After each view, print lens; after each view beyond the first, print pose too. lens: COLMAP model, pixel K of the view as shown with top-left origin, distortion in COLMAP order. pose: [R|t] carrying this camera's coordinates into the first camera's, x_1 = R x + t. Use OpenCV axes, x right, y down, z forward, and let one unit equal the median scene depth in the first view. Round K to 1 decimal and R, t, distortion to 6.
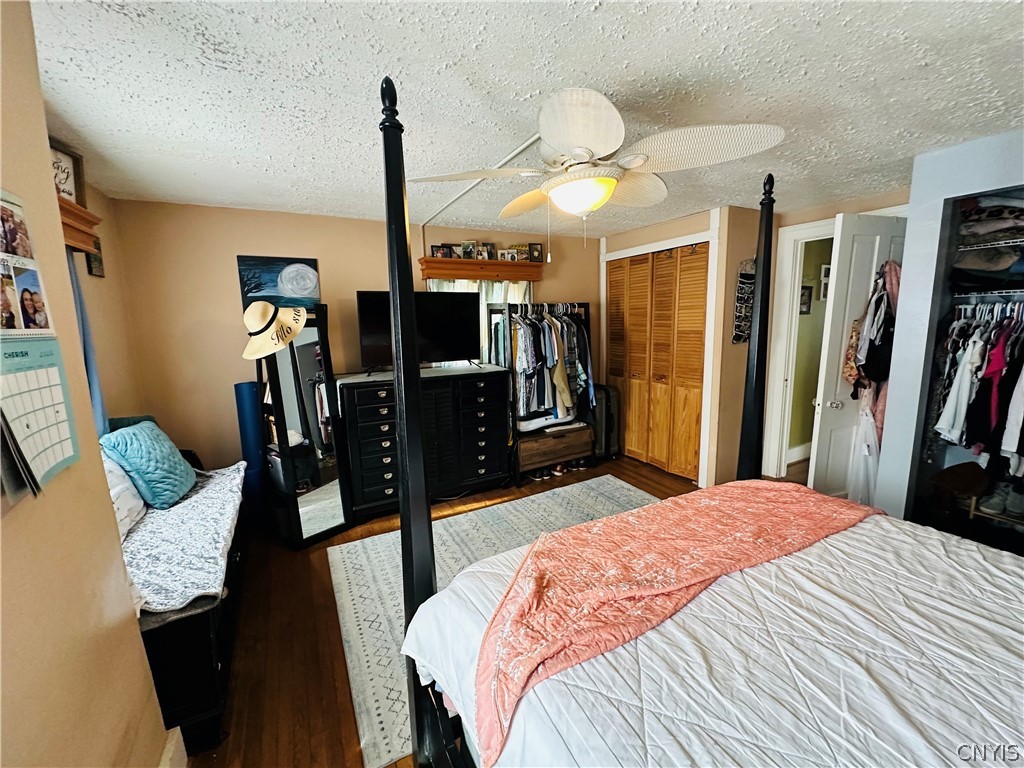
lens RADIAL K [[408.0, 0, 512.9], [0, 408.0, 385.5], [0, 0, 1]] dist [-0.000747, 0.000030]
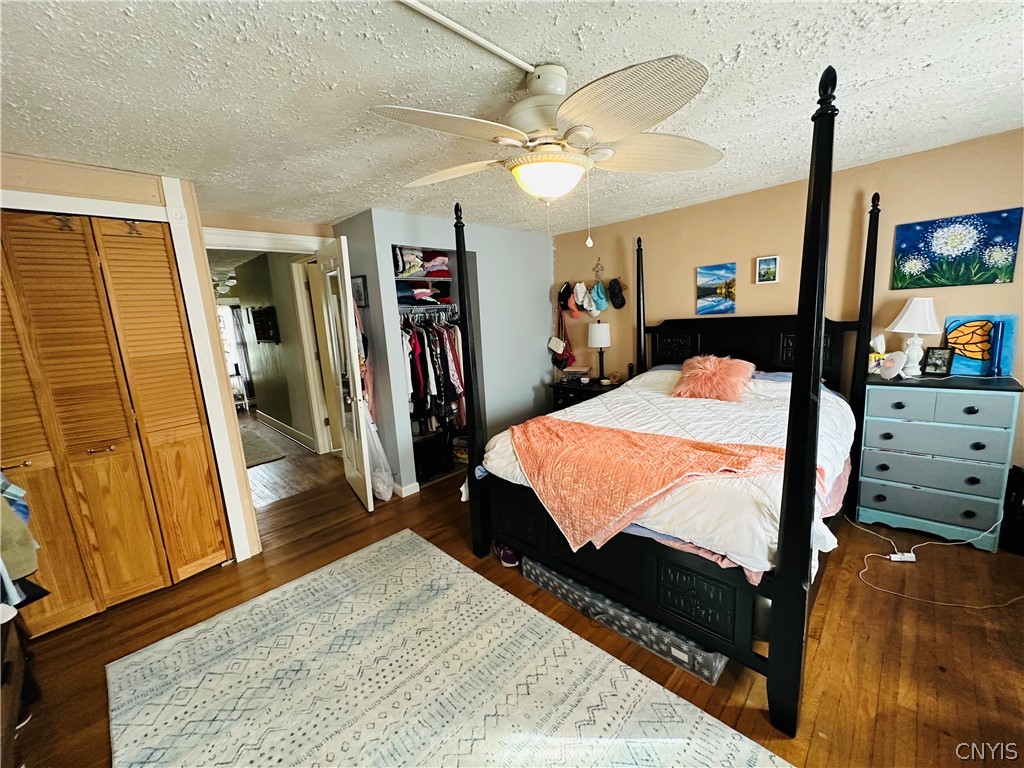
lens RADIAL K [[408.0, 0, 514.2], [0, 408.0, 384.3], [0, 0, 1]] dist [-0.000747, 0.000030]
pose [[-0.298789, -0.130453, 0.945361, -0.352214], [0.214659, 0.956040, 0.199771, -0.100366], [-0.929864, 0.262619, -0.257652, 0.666657]]
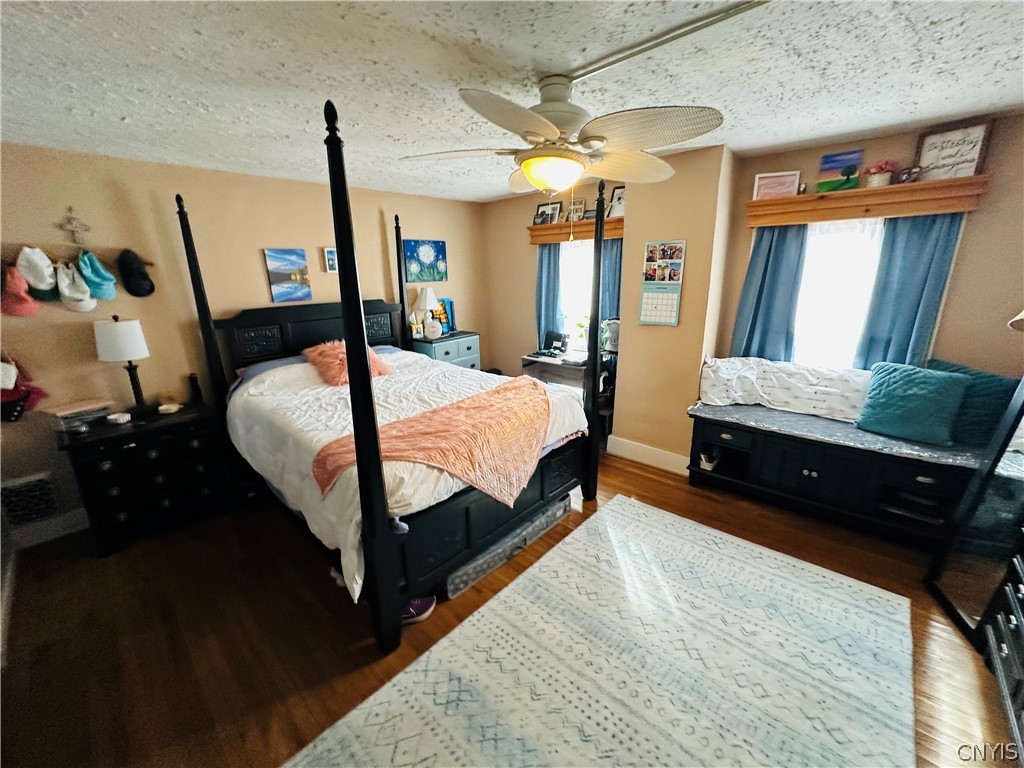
lens RADIAL K [[408.0, 0, 511.7], [0, 408.0, 382.6], [0, 0, 1]] dist [-0.000747, 0.000030]
pose [[-0.943607, 0.122138, -0.307714, 0.345935], [-0.015963, 0.911594, 0.410783, -0.193128], [0.330682, 0.392529, -0.858237, 0.995835]]
